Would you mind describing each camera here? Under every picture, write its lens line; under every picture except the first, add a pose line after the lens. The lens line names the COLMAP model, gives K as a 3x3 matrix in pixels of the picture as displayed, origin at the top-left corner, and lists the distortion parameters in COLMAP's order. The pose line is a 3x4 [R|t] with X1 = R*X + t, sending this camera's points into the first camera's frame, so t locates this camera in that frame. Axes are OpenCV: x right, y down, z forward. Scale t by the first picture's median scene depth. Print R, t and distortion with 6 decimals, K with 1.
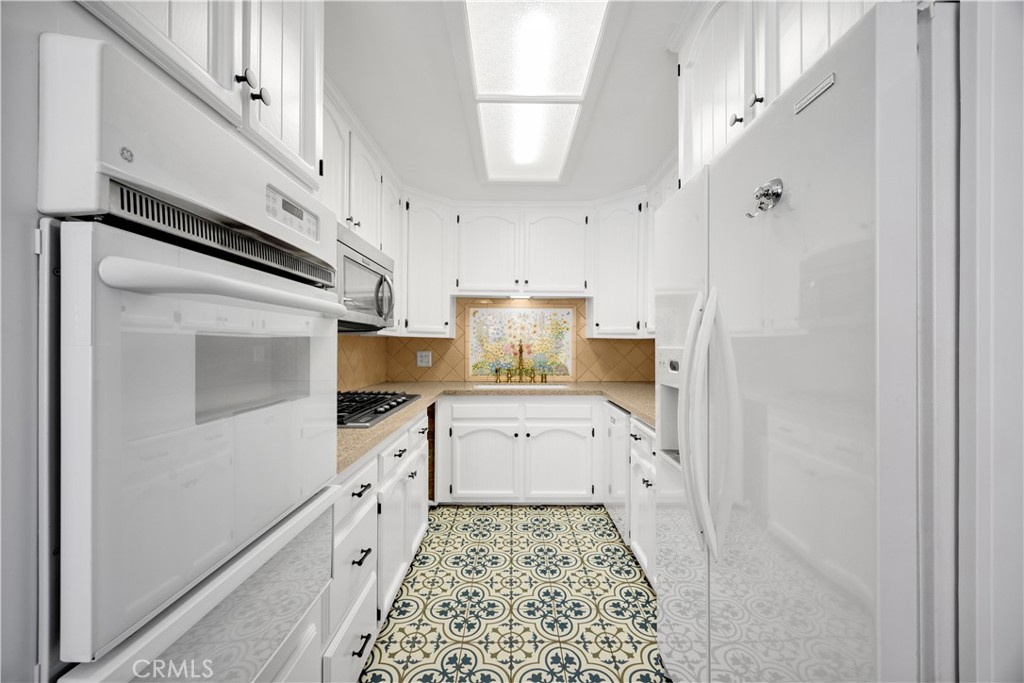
lens RADIAL K [[387.3, 0, 514.3], [0, 387.3, 346.2], [0, 0, 1]] dist [0.000279, -0.000012]
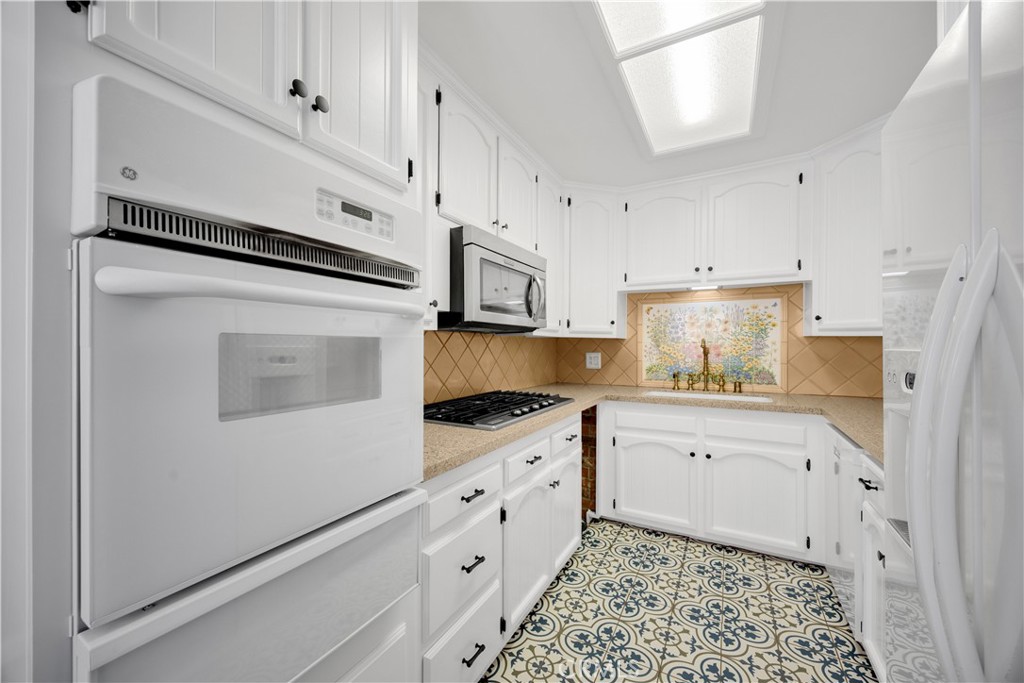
lens RADIAL K [[387.3, 0, 514.3], [0, 387.3, 346.2], [0, 0, 1]] dist [0.000279, -0.000012]
pose [[0.872998, -0.000305, -0.487724, 0.092109], [-0.000623, 0.999998, -0.001741, -0.000524], [0.487723, 0.001824, 0.872996, 0.108008]]
